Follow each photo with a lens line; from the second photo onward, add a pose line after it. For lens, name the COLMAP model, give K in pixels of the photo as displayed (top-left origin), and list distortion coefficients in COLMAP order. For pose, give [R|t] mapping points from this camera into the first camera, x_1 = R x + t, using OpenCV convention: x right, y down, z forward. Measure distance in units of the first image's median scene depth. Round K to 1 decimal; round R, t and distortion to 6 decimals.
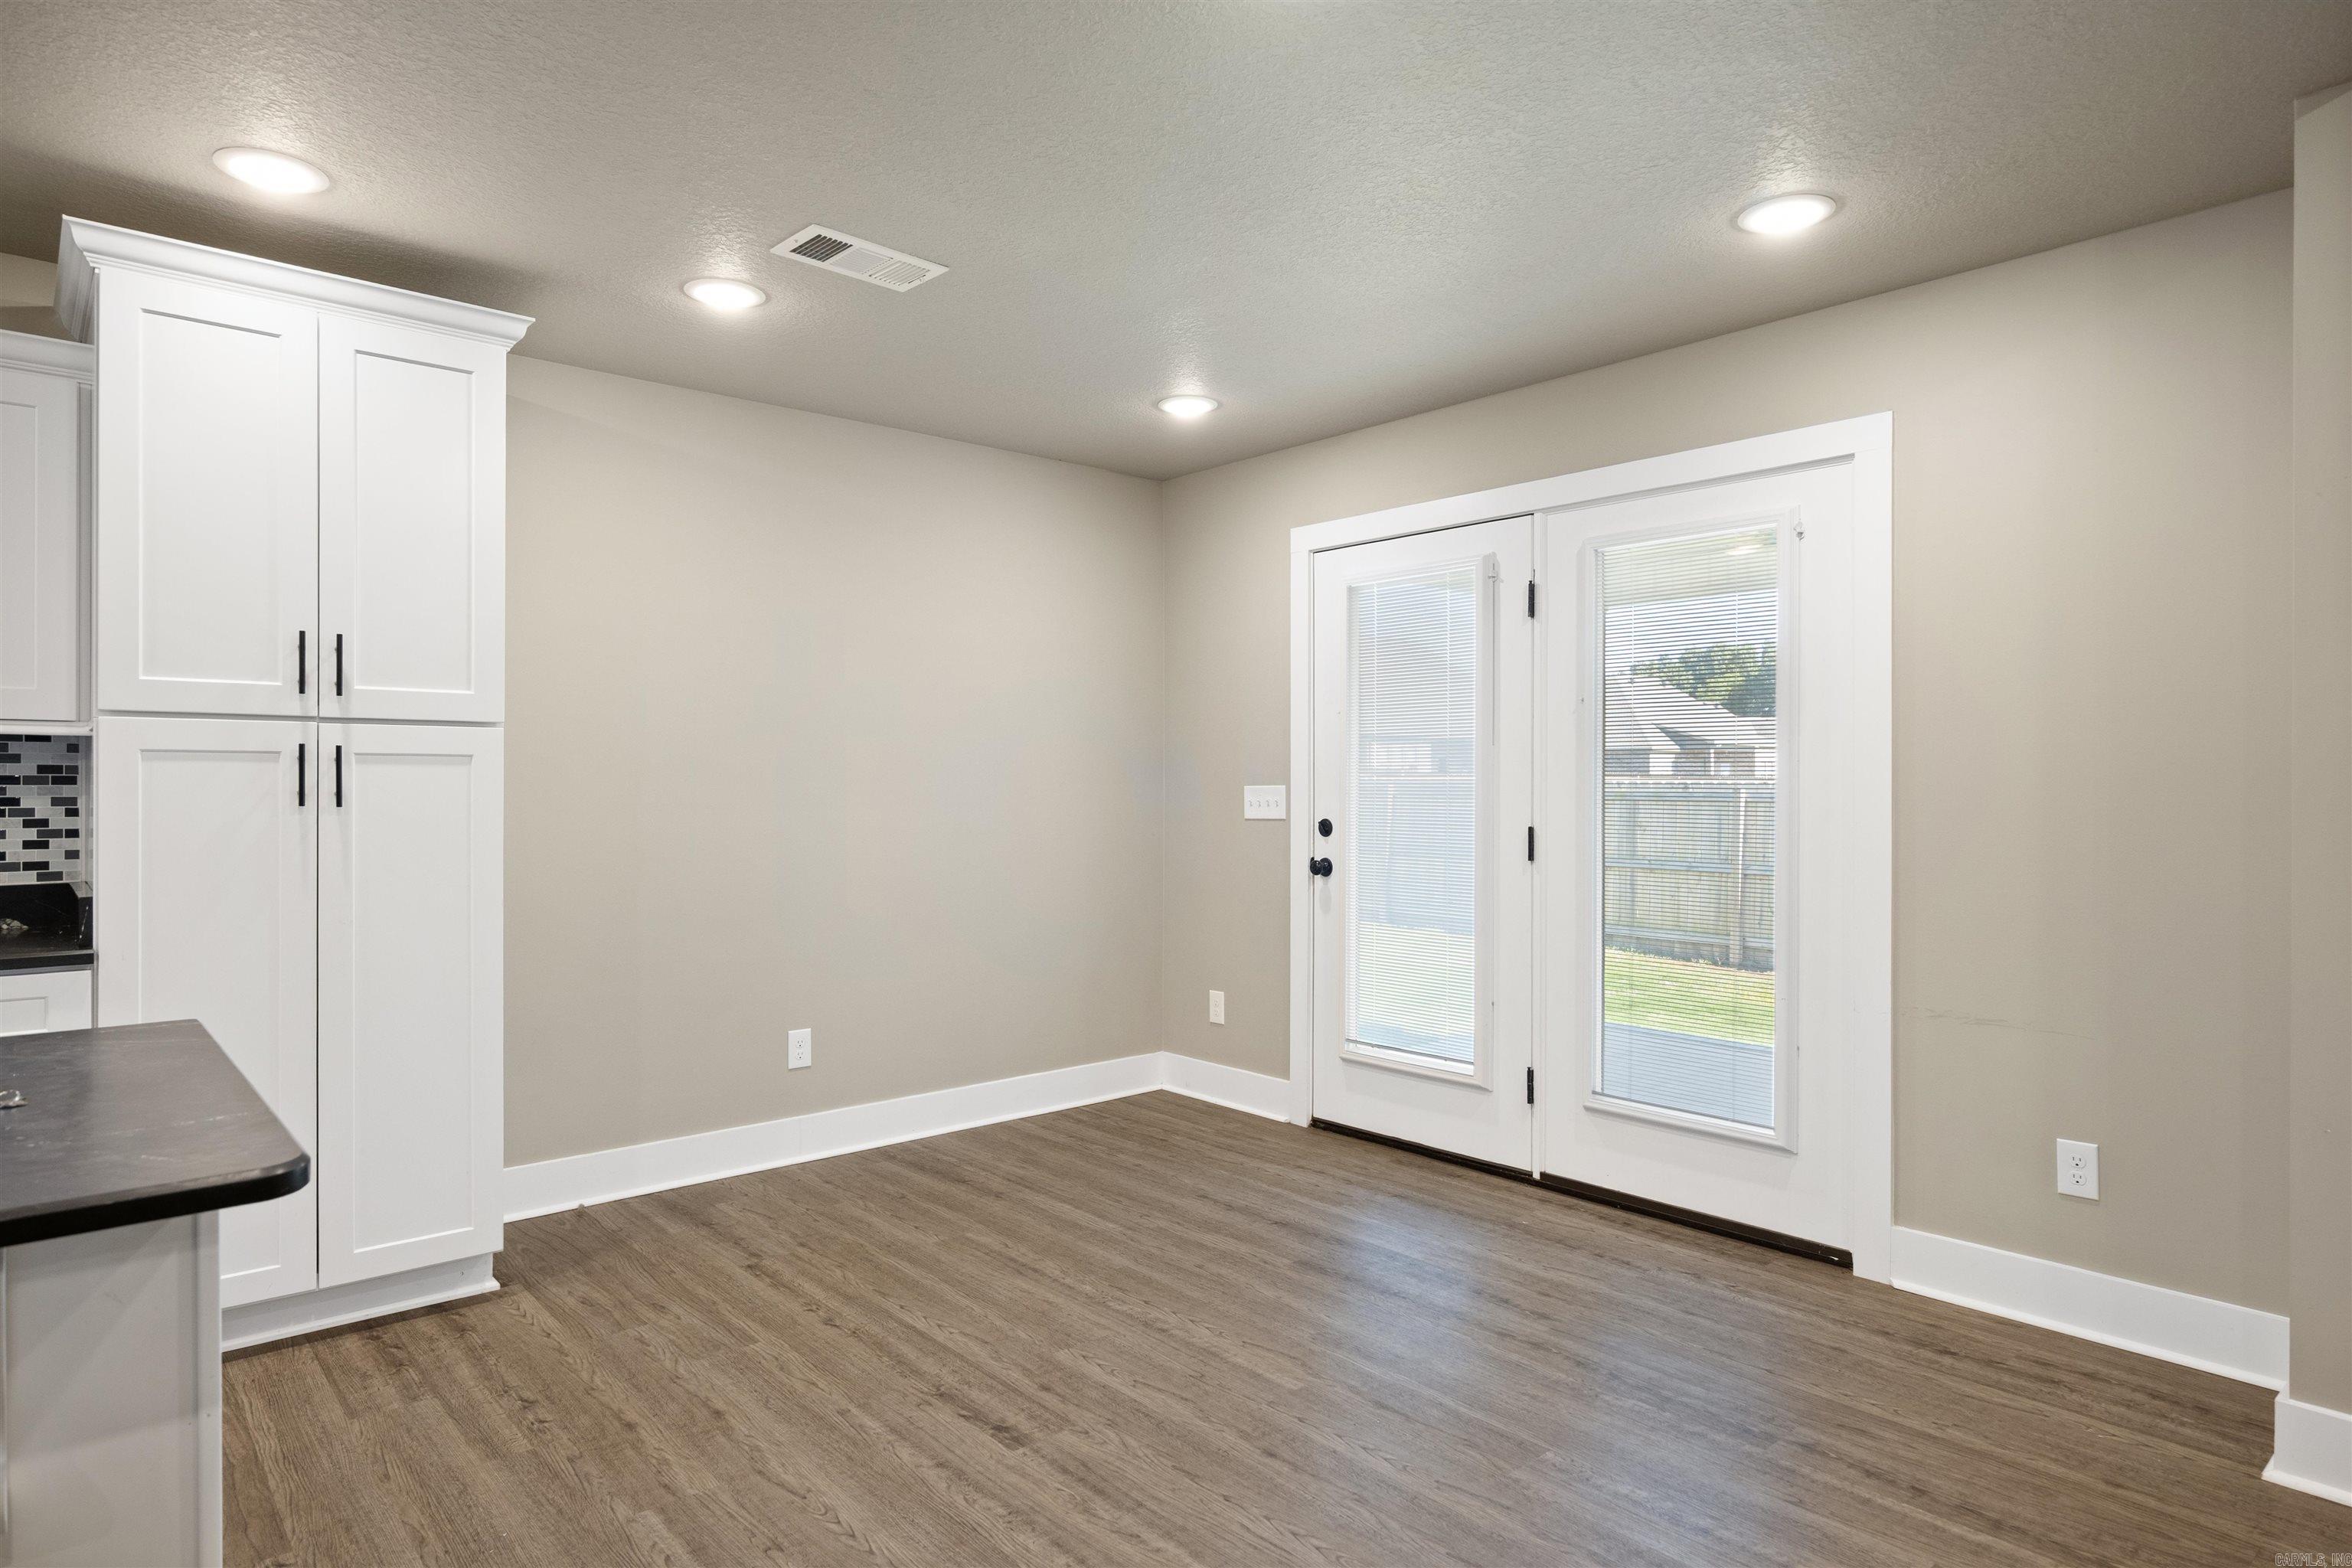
lens RADIAL K [[1330.7, 0, 1181.1], [0, 1330.7, 783.4], [0, 0, 1]] dist [-0.007043, 0.003533]
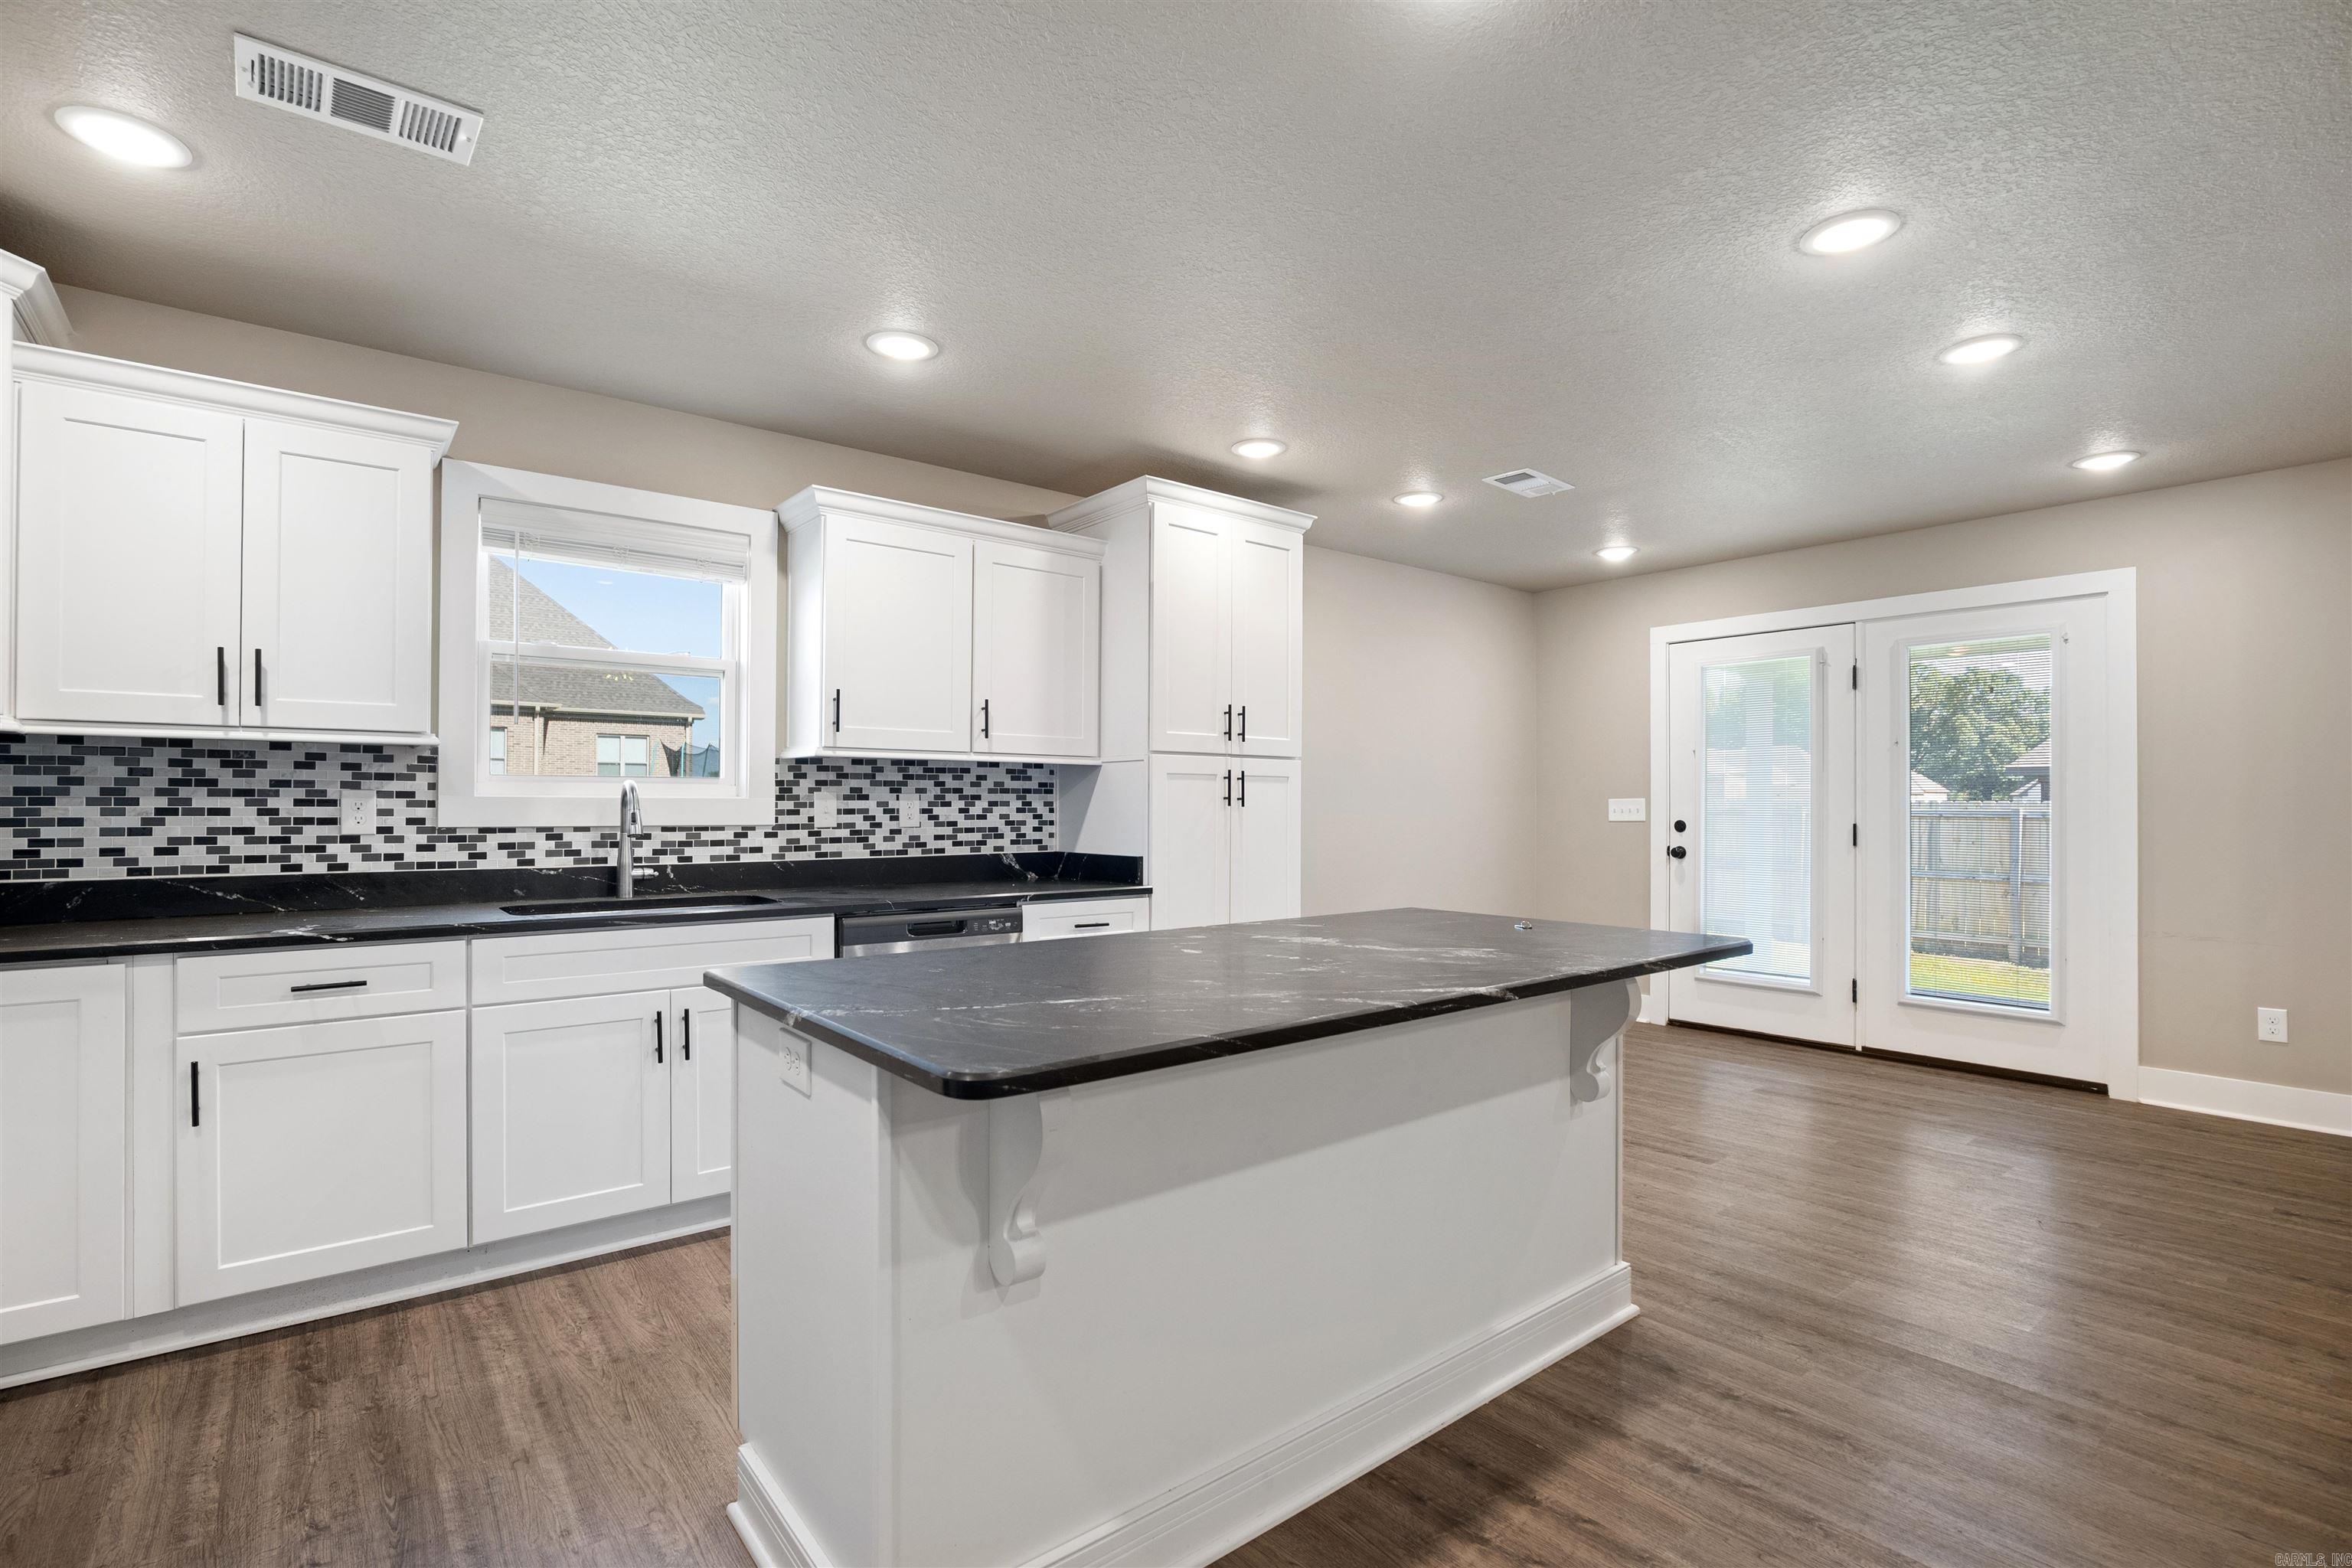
lens RADIAL K [[1098.6, 0, 1179.1], [0, 1098.6, 793.1], [0, 0, 1]] dist [-0.027044, 0.008451]
pose [[0.999203, 0.000217, -0.039909, -0.634859], [-0.000679, 0.999933, -0.011574, 0.016090], [0.039904, 0.011592, 0.999136, -0.404522]]
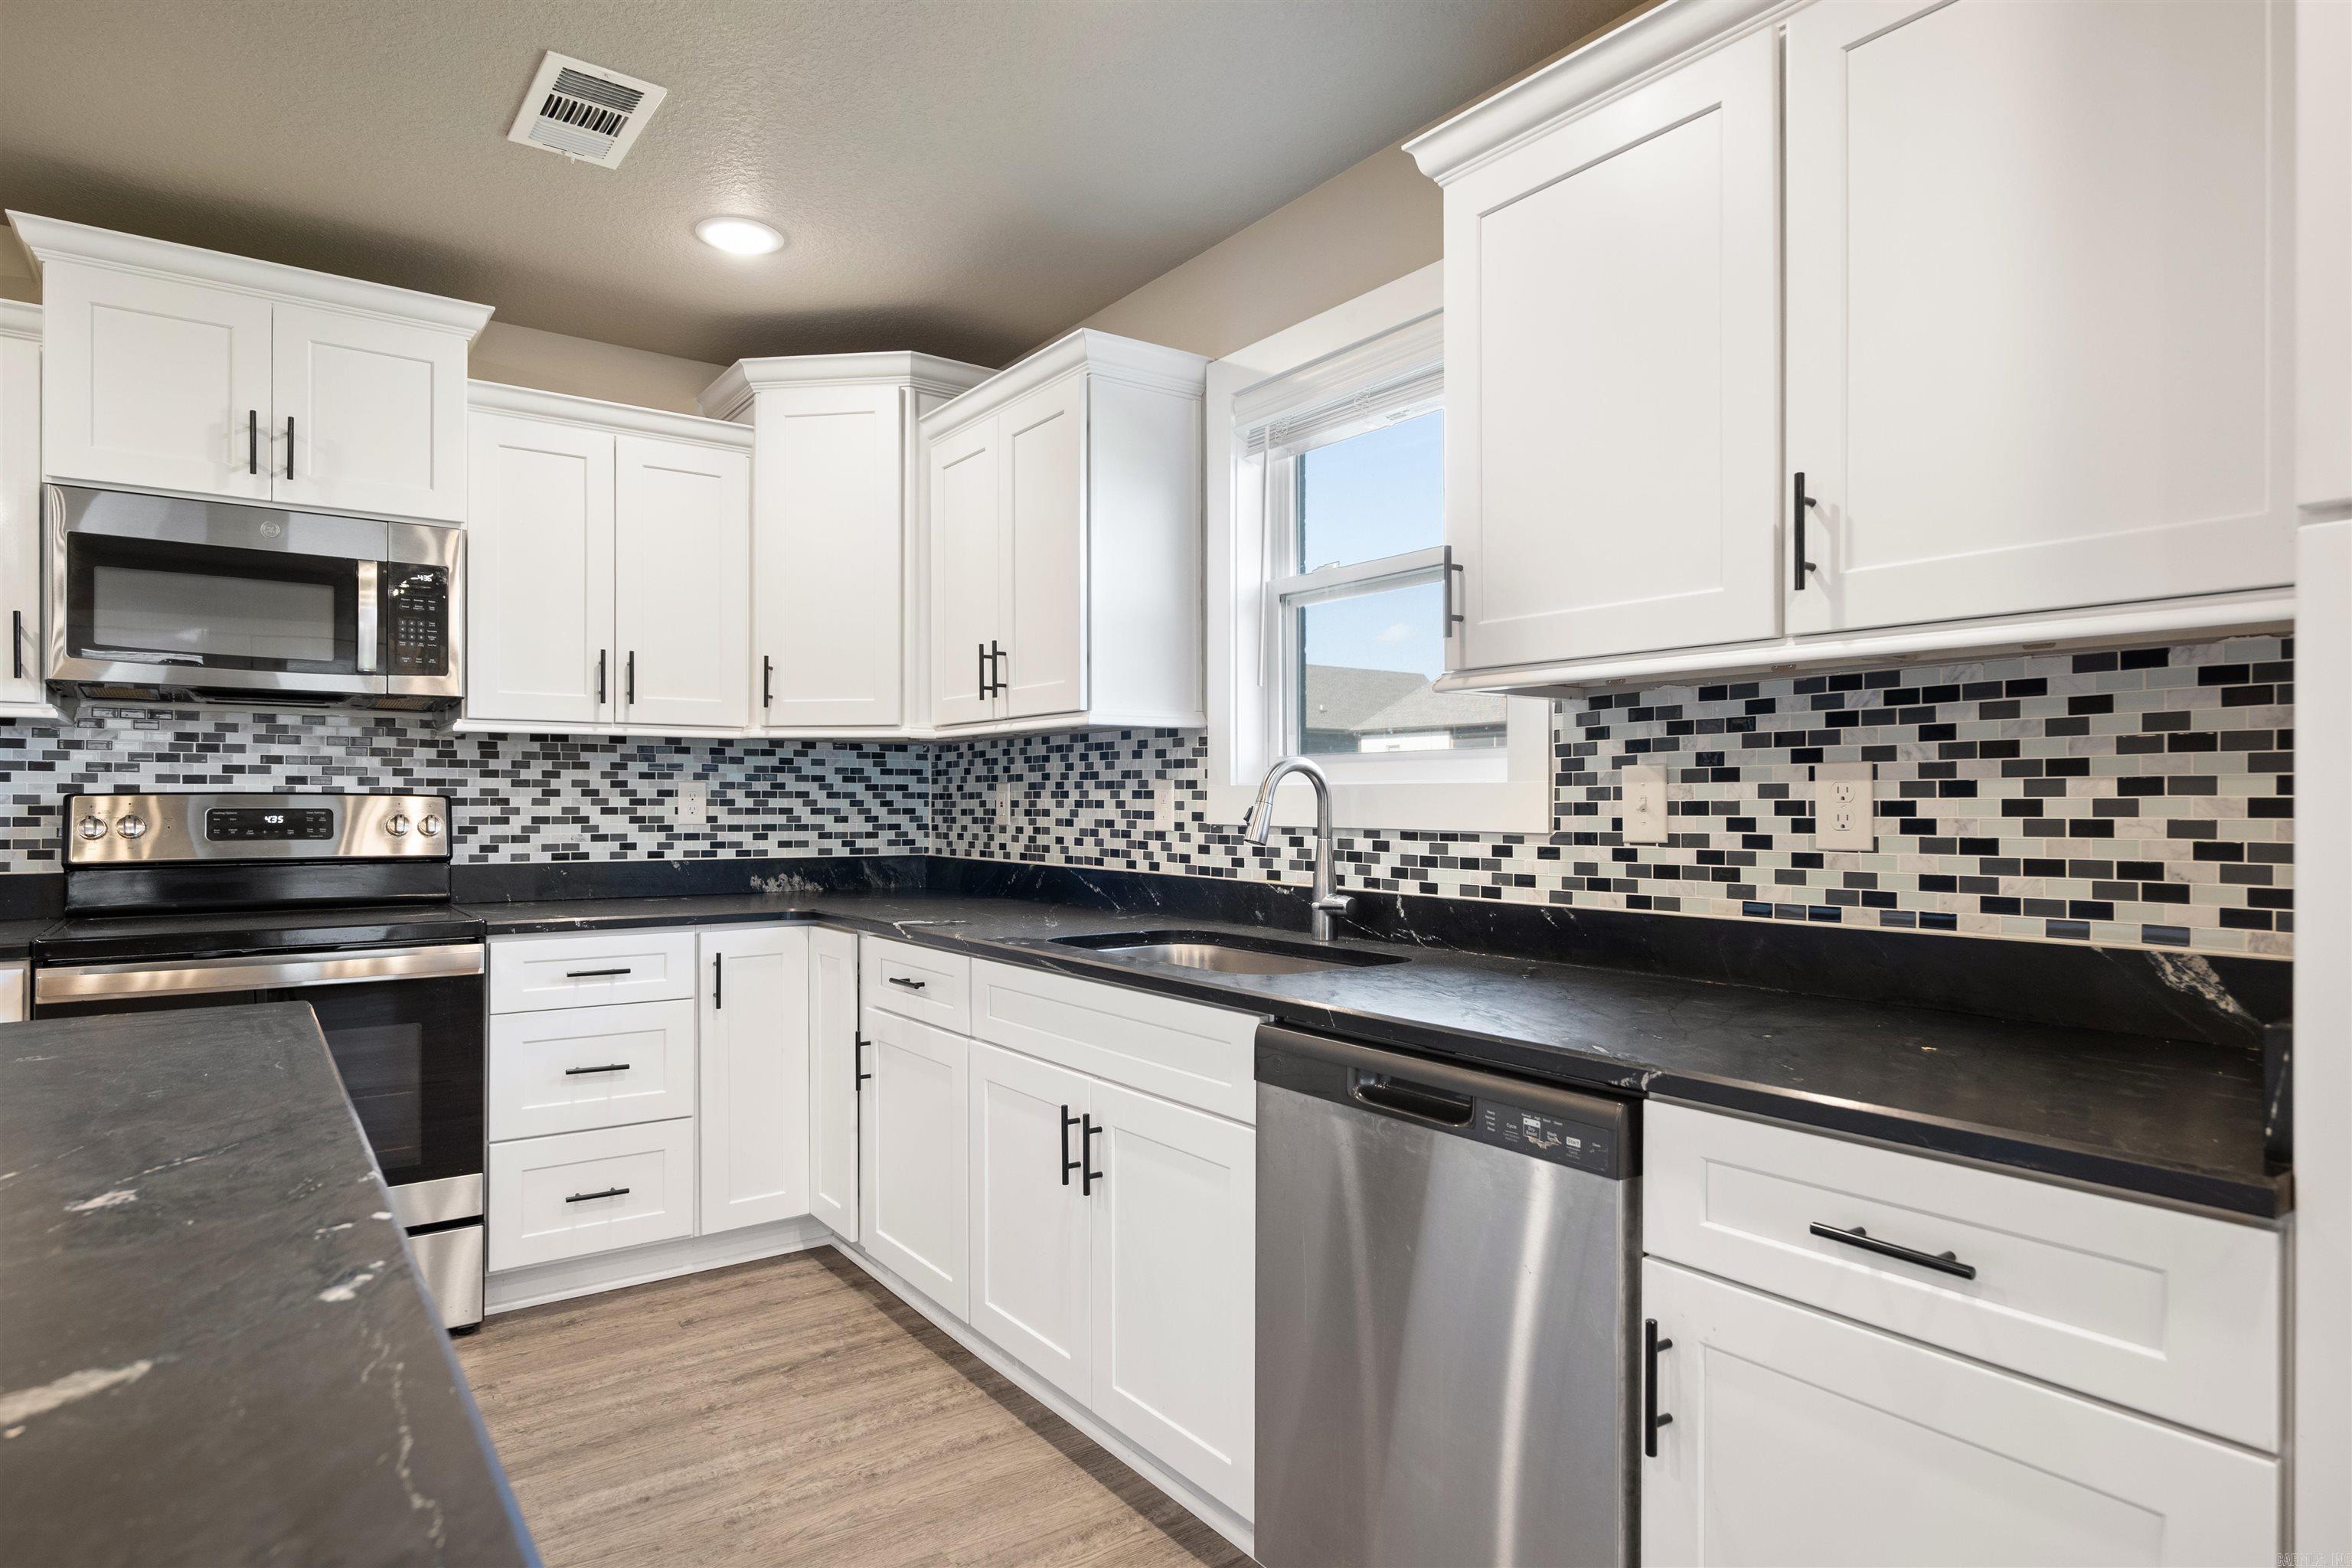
lens RADIAL K [[1297.9, 0, 1175.1], [0, 1297.9, 799.2], [0, 0, 1]] dist [-0.000543, 0.000106]
pose [[-0.089884, -0.004277, -0.995943, -0.389124], [-0.003210, 0.999987, -0.004005, 0.021871], [0.995947, 0.002837, -0.089897, 0.644219]]
